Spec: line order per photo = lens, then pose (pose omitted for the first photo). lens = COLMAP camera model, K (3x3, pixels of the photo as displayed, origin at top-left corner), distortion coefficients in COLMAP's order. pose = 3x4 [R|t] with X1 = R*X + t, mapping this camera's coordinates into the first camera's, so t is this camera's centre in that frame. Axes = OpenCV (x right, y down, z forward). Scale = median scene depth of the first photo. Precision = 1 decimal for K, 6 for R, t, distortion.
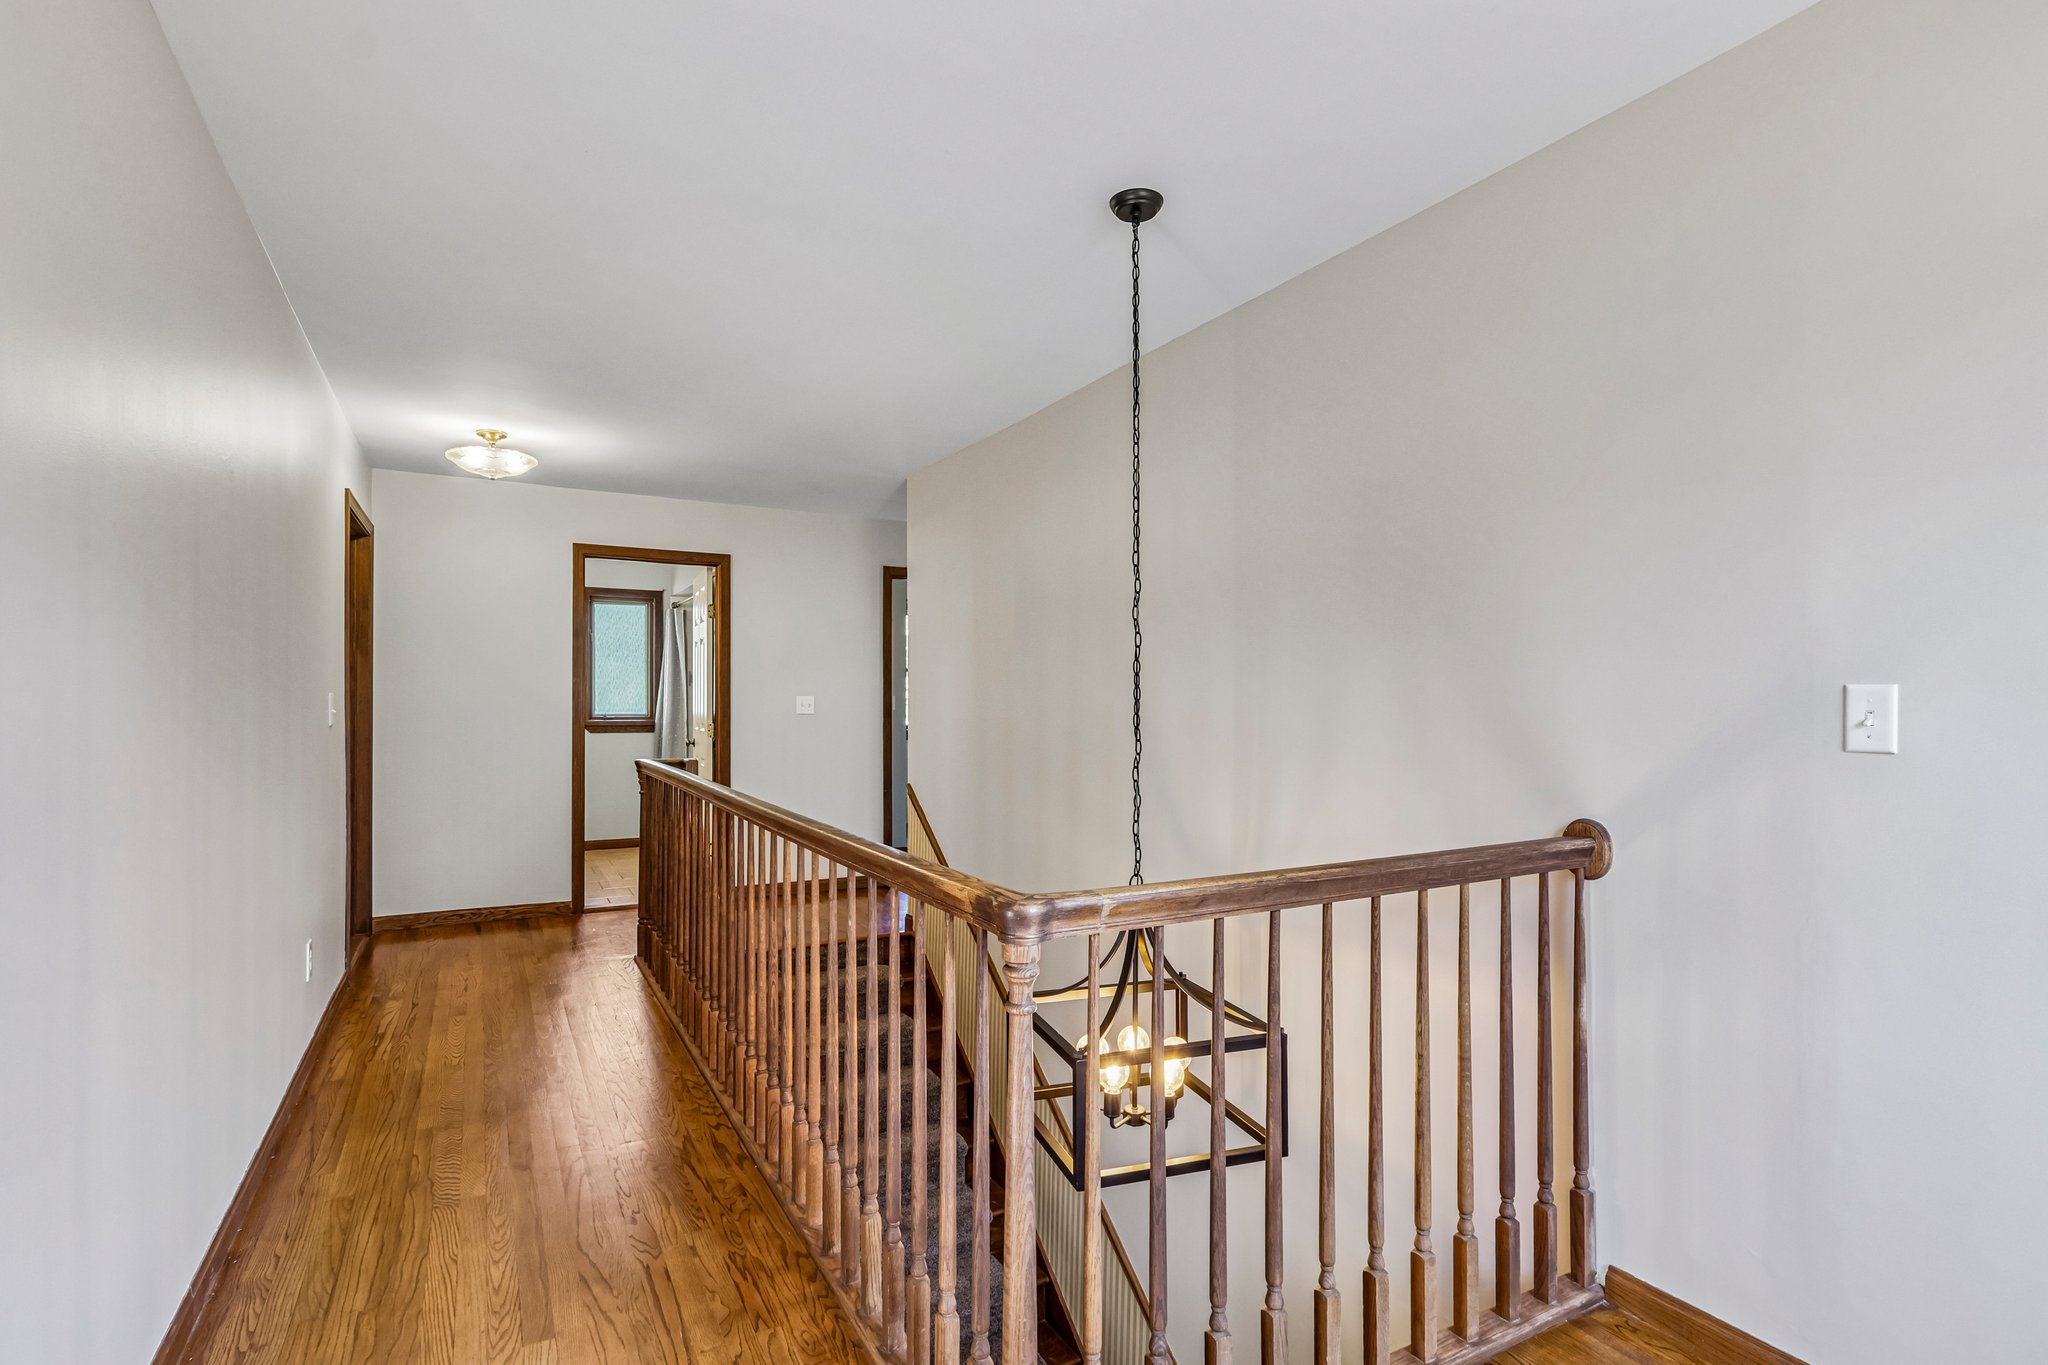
lens RADIAL K [[984.7, 0, 1020.6], [0, 984.7, 688.8], [0, 0, 1]] dist [0.000277, 0.000226]
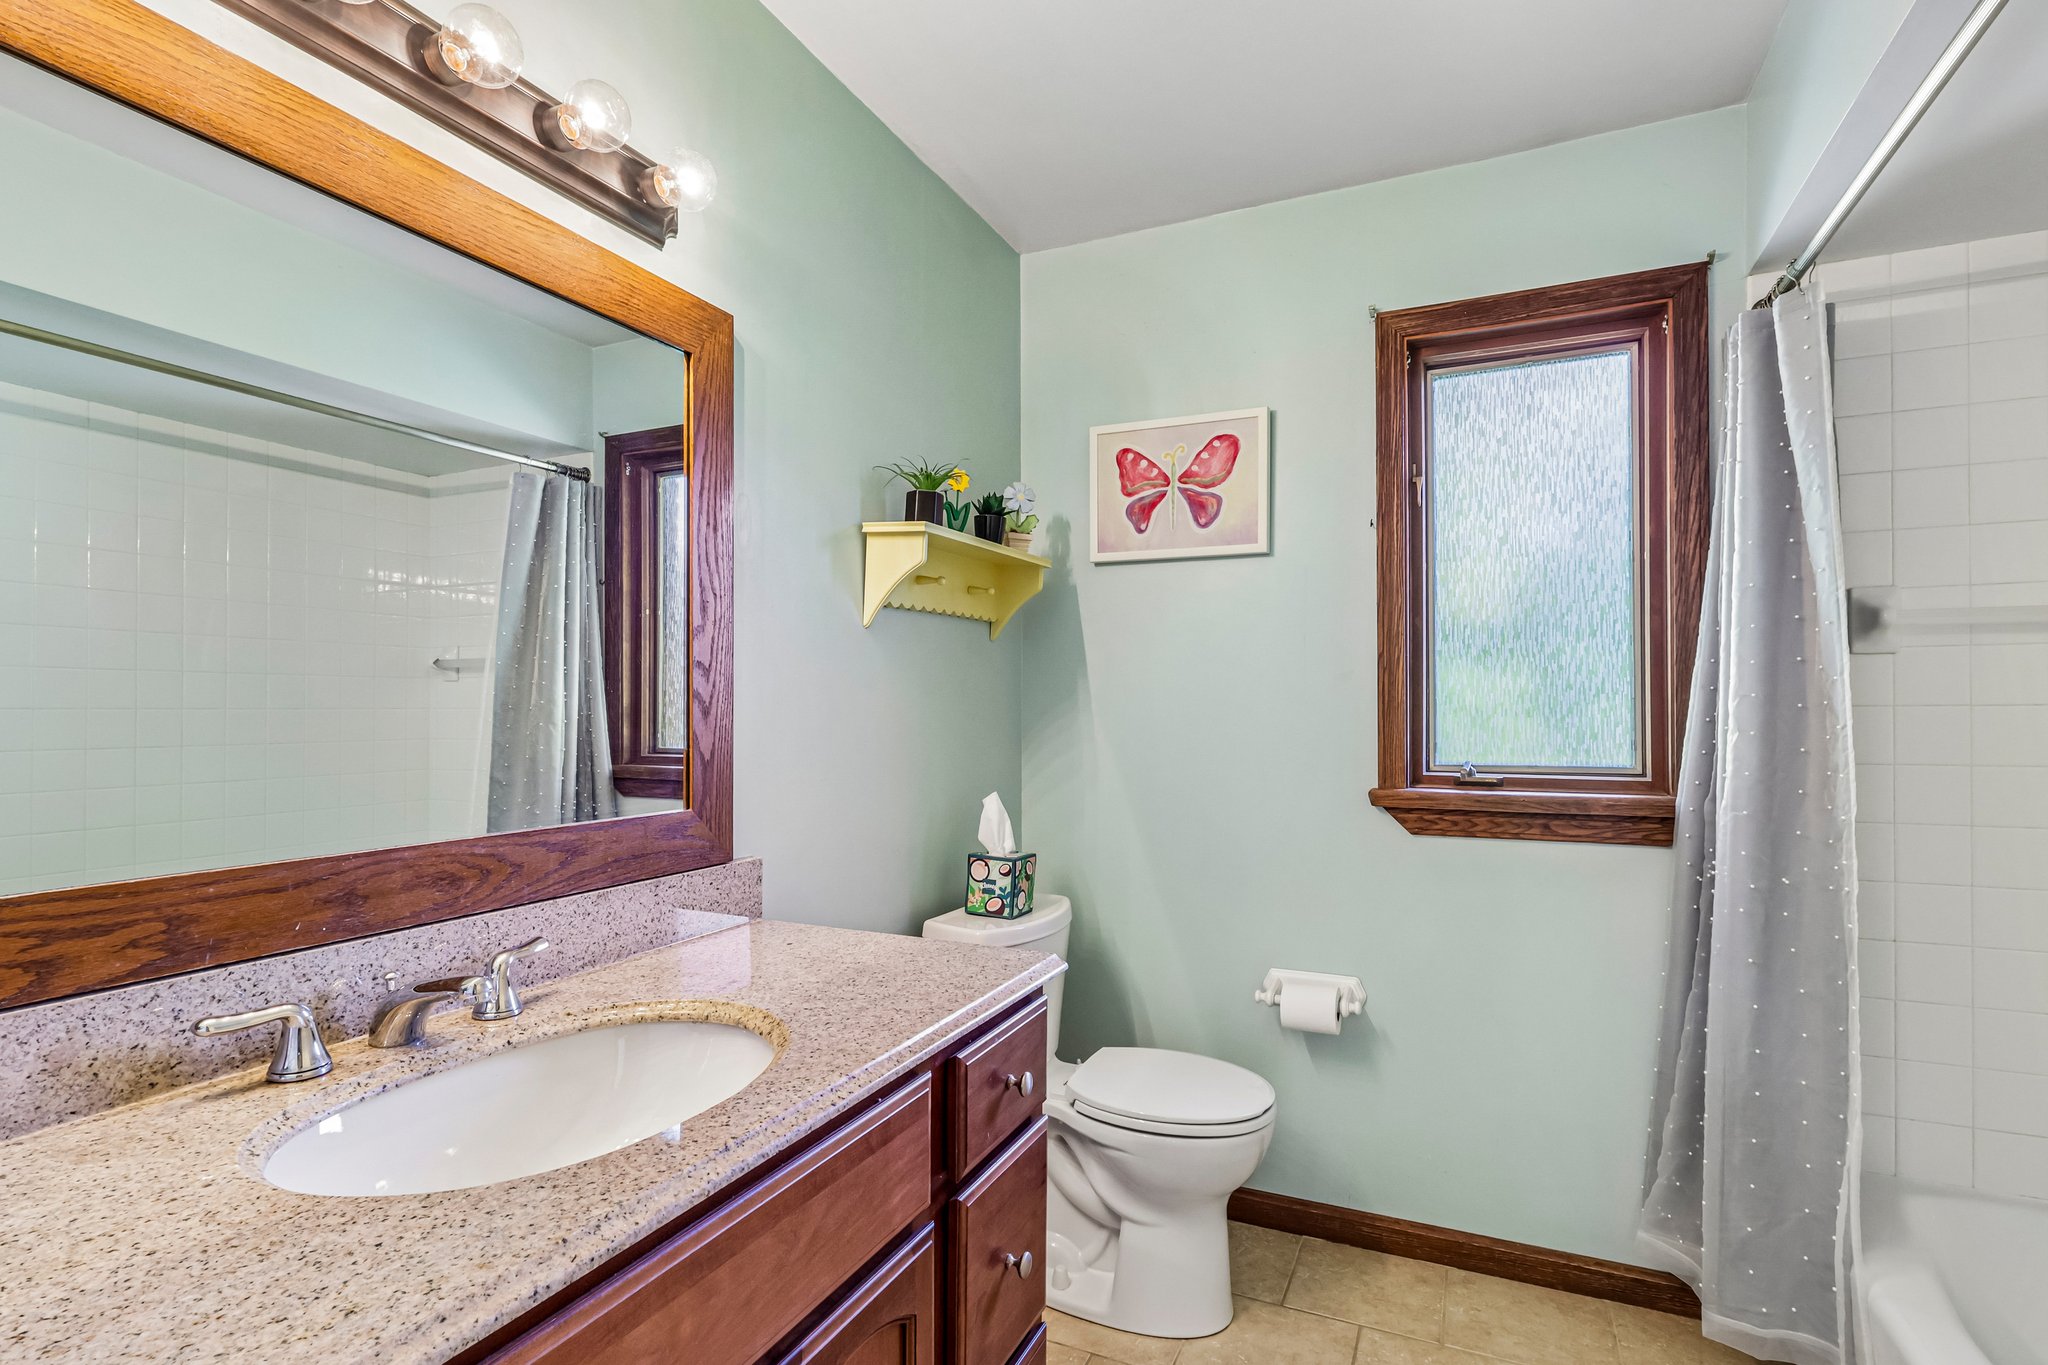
lens RADIAL K [[984.7, 0, 1018.9], [0, 984.7, 687.4], [0, 0, 1]] dist [0.000277, 0.000226]
pose [[0.585288, -0.007844, -0.810788, -0.273018], [0.007666, 0.999962, -0.004141, 0.005496], [0.810789, -0.003792, 0.585326, 0.737793]]
